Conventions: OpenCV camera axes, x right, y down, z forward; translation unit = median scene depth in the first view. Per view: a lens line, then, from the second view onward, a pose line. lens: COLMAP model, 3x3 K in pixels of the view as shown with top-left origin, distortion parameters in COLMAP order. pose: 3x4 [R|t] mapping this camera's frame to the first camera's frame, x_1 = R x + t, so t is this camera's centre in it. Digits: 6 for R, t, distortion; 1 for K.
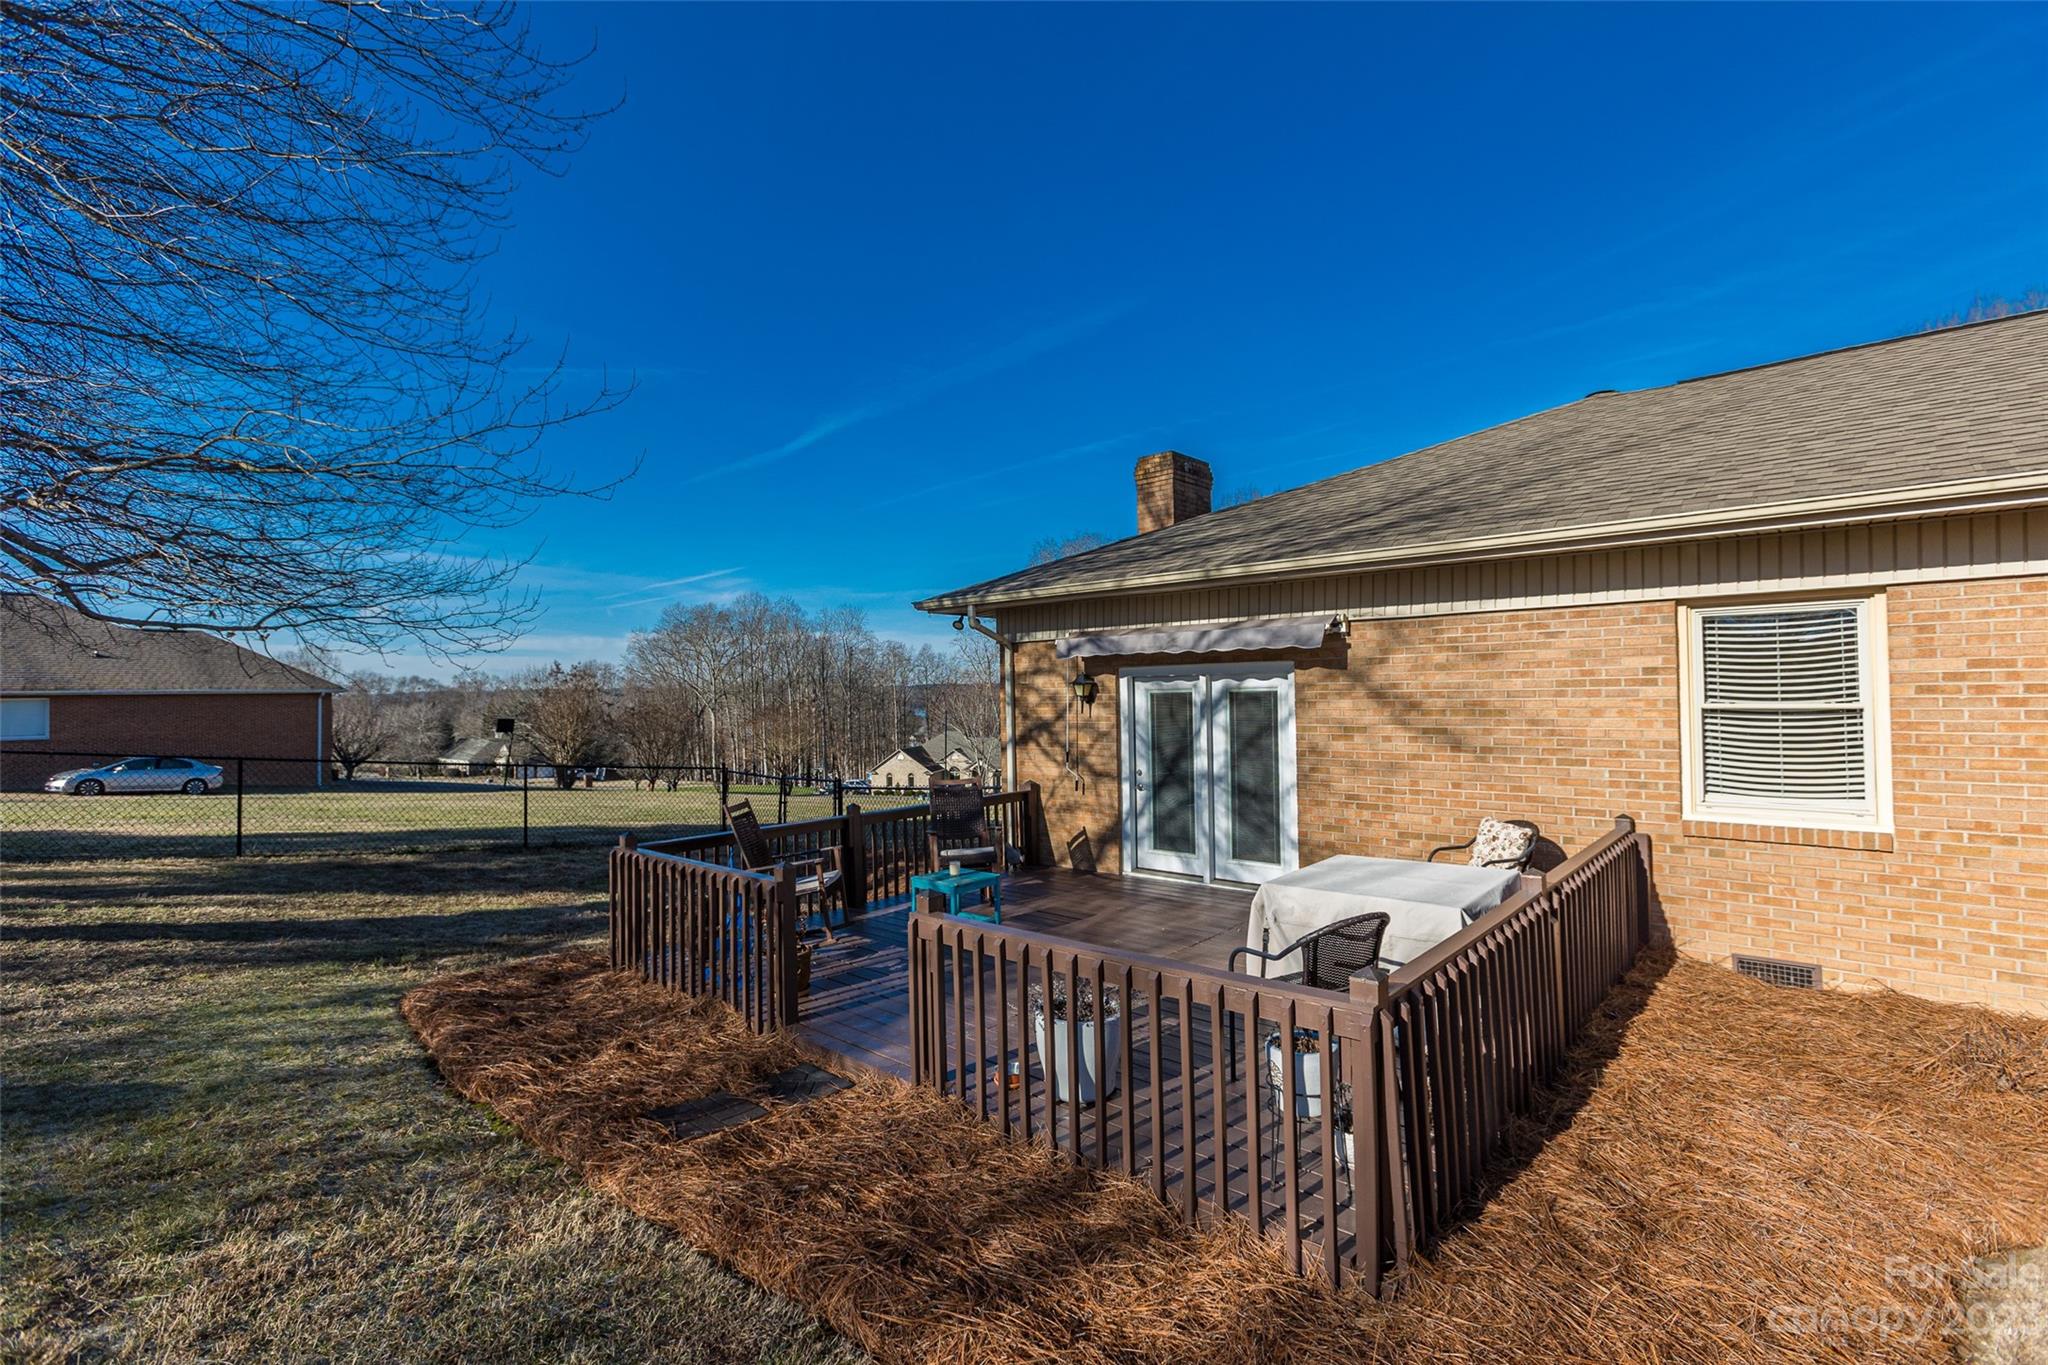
lens RADIAL K [[931.9, 0, 1024.0], [0, 931.9, 682.5], [0, 0, 1]] dist [0.034723, -0.000131]
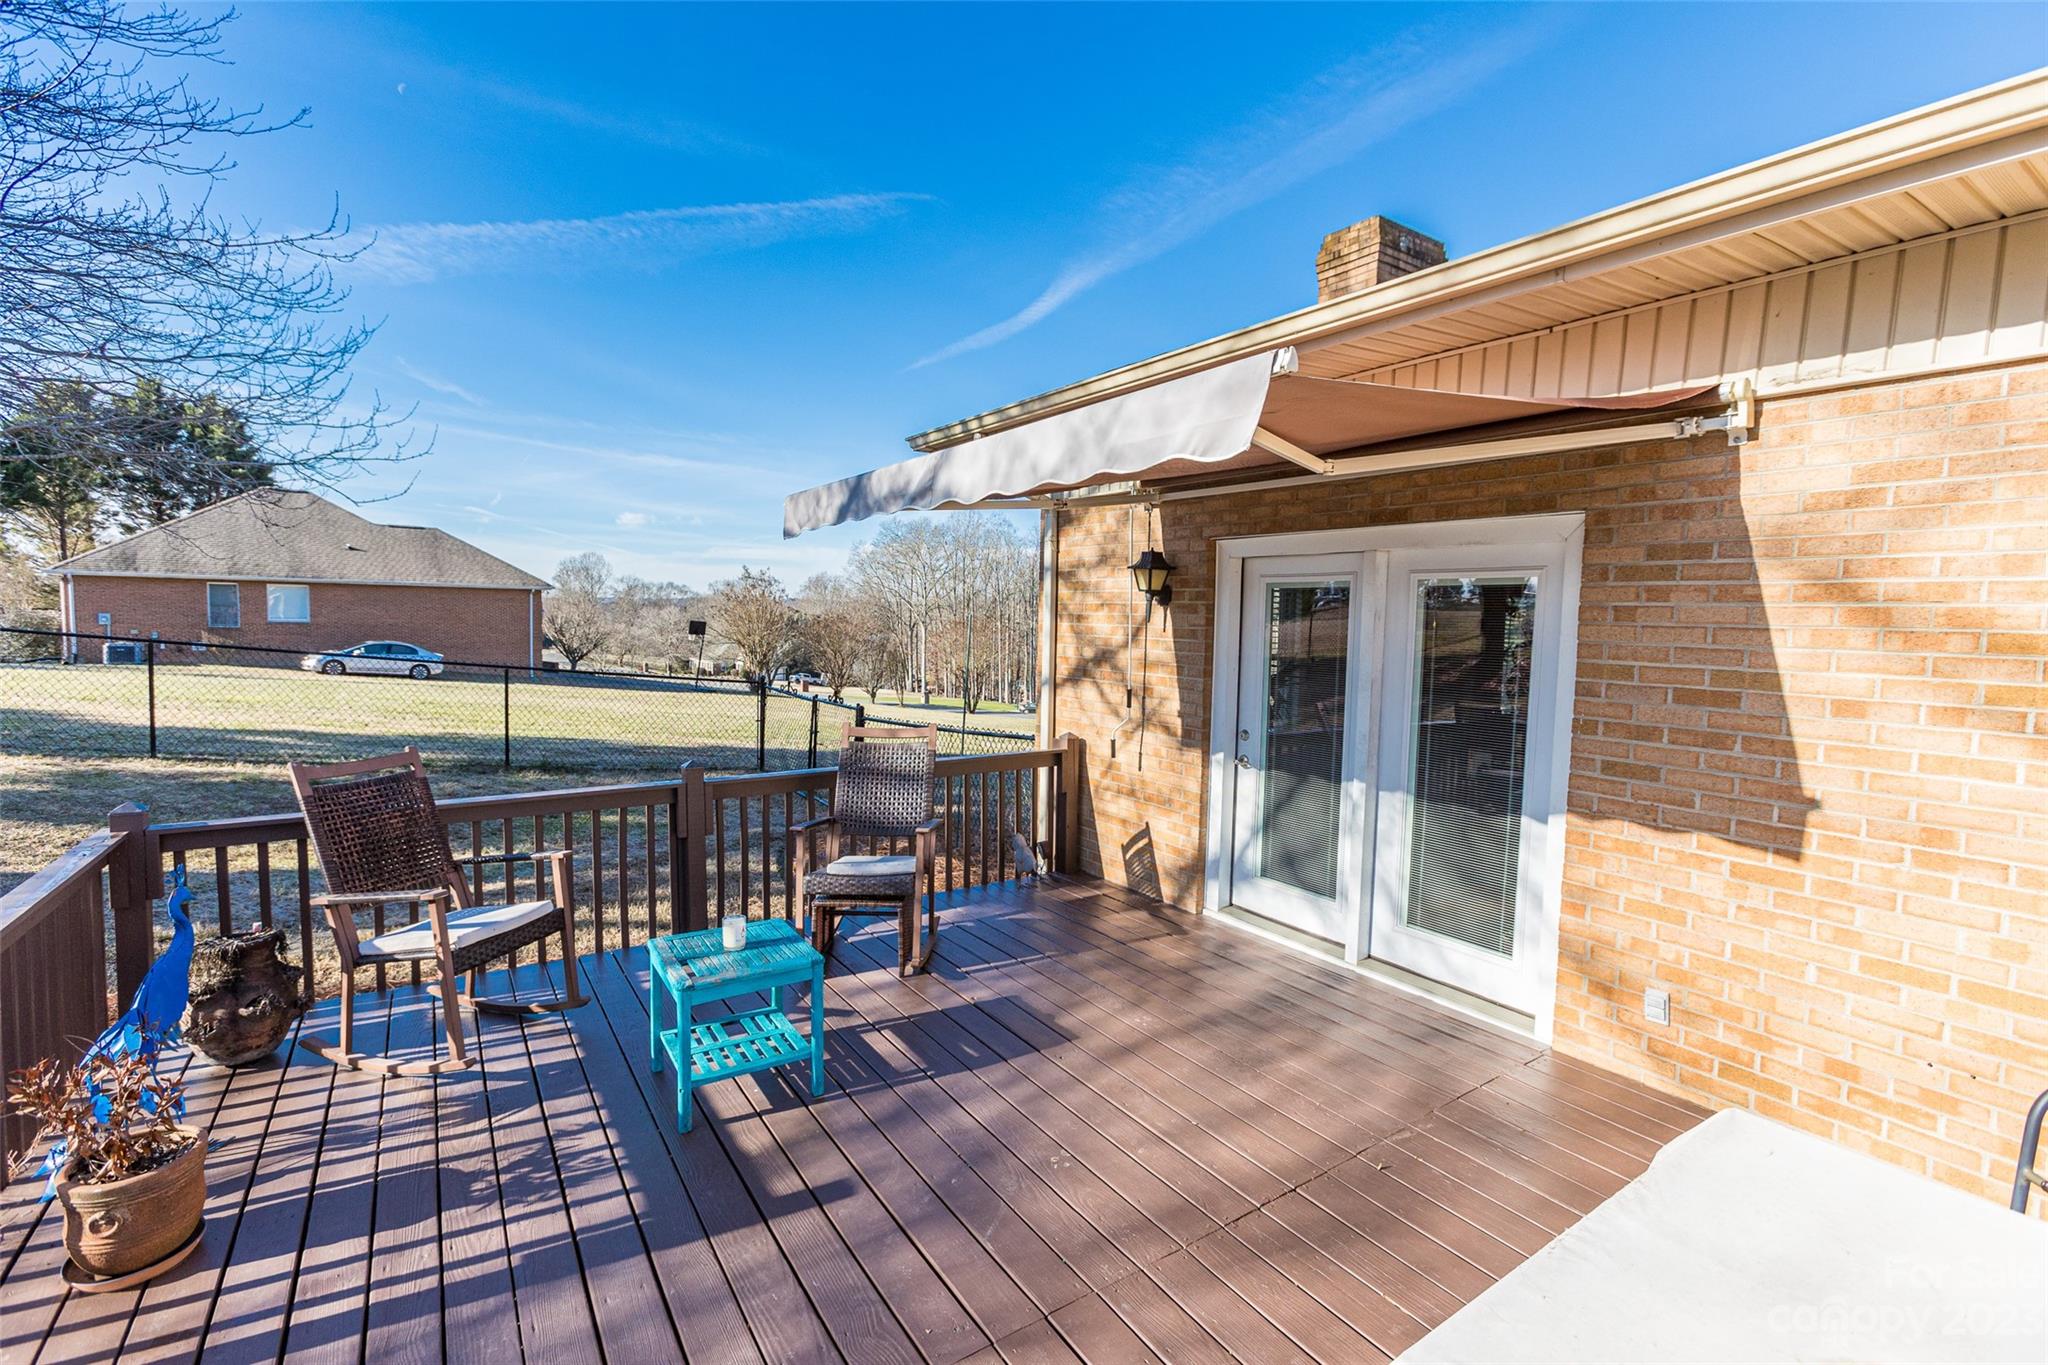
lens RADIAL K [[931.9, 0, 1024.0], [0, 931.9, 682.5], [0, 0, 1]] dist [0.034723, -0.000131]
pose [[0.973314, 0.050643, -0.223821, 0.120440], [-0.031611, 0.995635, 0.087812, 0.020170], [0.227292, -0.078394, 0.970666, 0.444035]]
